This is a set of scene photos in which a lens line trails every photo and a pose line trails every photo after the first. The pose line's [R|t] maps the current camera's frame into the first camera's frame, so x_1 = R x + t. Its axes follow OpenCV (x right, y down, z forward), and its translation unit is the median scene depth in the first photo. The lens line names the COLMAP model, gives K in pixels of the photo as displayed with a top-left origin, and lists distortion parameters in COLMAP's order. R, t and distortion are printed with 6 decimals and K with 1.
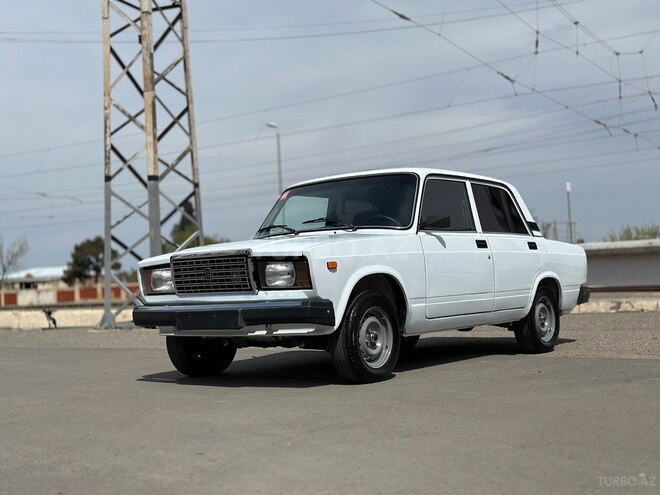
lens RADIAL K [[917.2, 0, 331.7], [0, 917.2, 250.7], [0, 0, 1]] dist [0.113561, 0.000000]
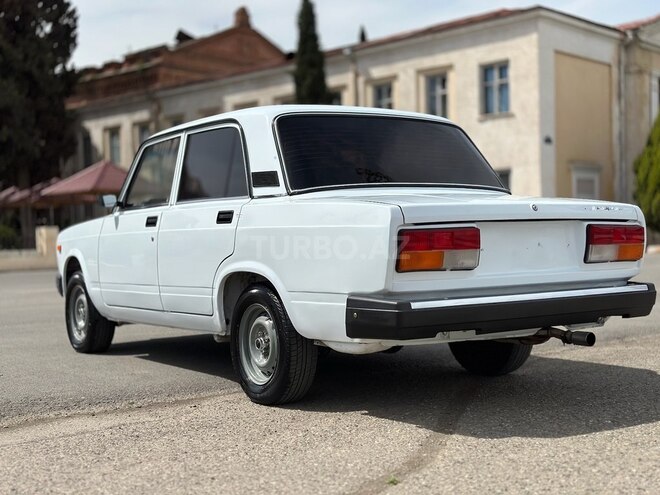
lens RADIAL K [[917.2, 0, 331.5], [0, 917.2, 247.5], [0, 0, 1]] dist [0.113561, 0.000000]
pose [[-0.325122, 0.057867, -0.943900, 0.844105], [0.072345, 0.996723, 0.036186, -0.002334], [0.942901, -0.056521, -0.328243, 1.398459]]
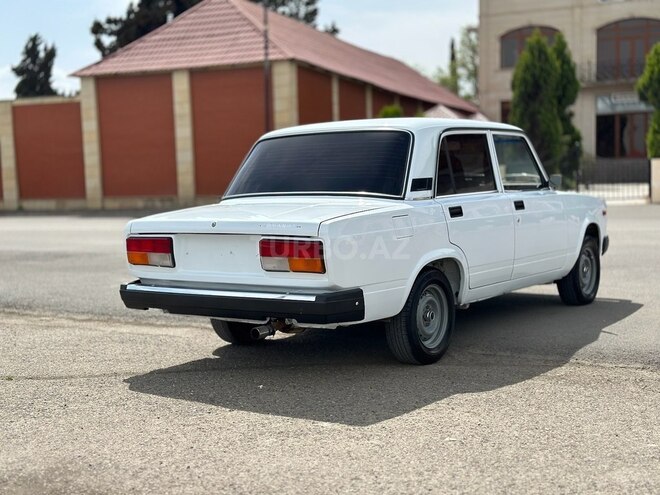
lens RADIAL K [[917.2, 0, 329.4], [0, 917.2, 245.7], [0, 0, 1]] dist [0.113561, 0.000000]
pose [[-0.996634, 0.073581, -0.036142, 0.199108], [0.072167, 0.996630, 0.038994, -0.002073], [0.038889, 0.036255, -0.998586, 2.068947]]
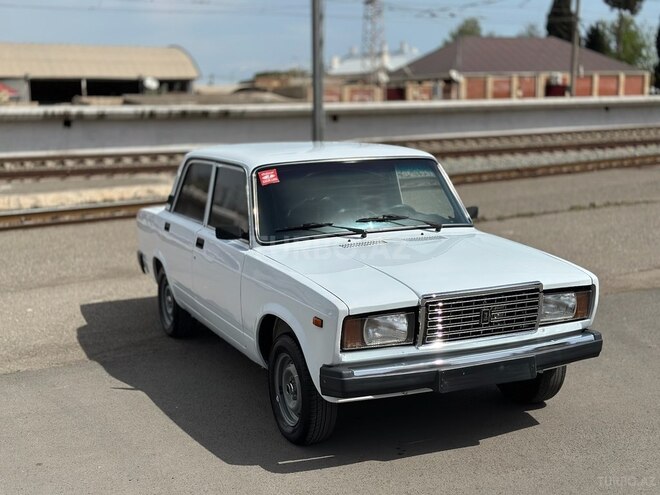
lens RADIAL K [[917.2, 0, 329.4], [0, 917.2, 243.7], [0, 0, 1]] dist [0.113561, 0.000000]
pose [[0.473681, -0.106203, 0.874269, -0.734354], [-0.034191, 0.989736, 0.138755, -0.118141], [-0.880032, -0.095618, 0.465189, 0.633104]]
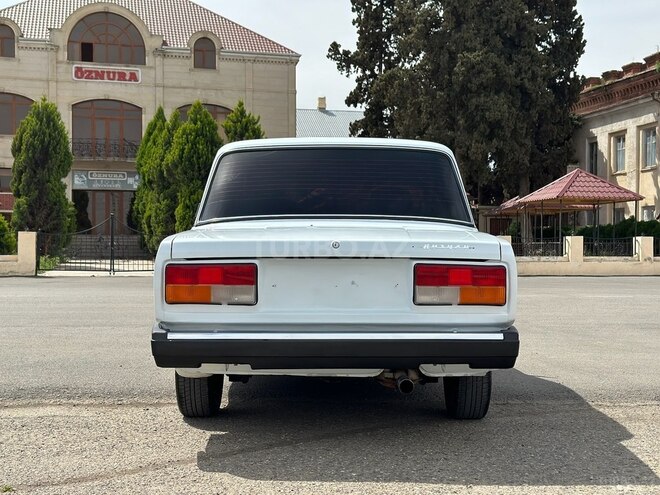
lens RADIAL K [[917.2, 0, 326.1], [0, 917.2, 251.2], [0, 0, 1]] dist [0.113561, 0.000000]
pose [[-0.794143, 0.040440, -0.606384, 0.603842], [0.052744, 0.998605, -0.002478, 0.007546], [0.605438, -0.033951, -0.795168, 1.767549]]
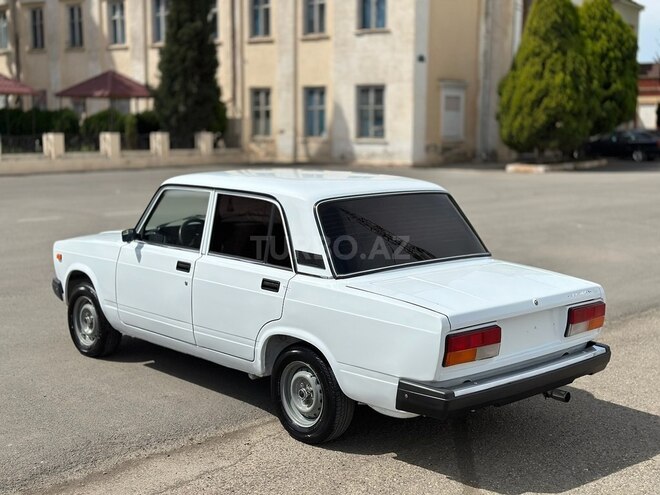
lens RADIAL K [[917.2, 0, 332.4], [0, 917.2, 248.1], [0, 0, 1]] dist [0.113561, 0.000000]
pose [[-0.171706, 0.173304, -0.969785, 0.994229], [0.035593, 0.984854, 0.169695, -0.169920], [0.984505, -0.005380, -0.175274, 1.300585]]
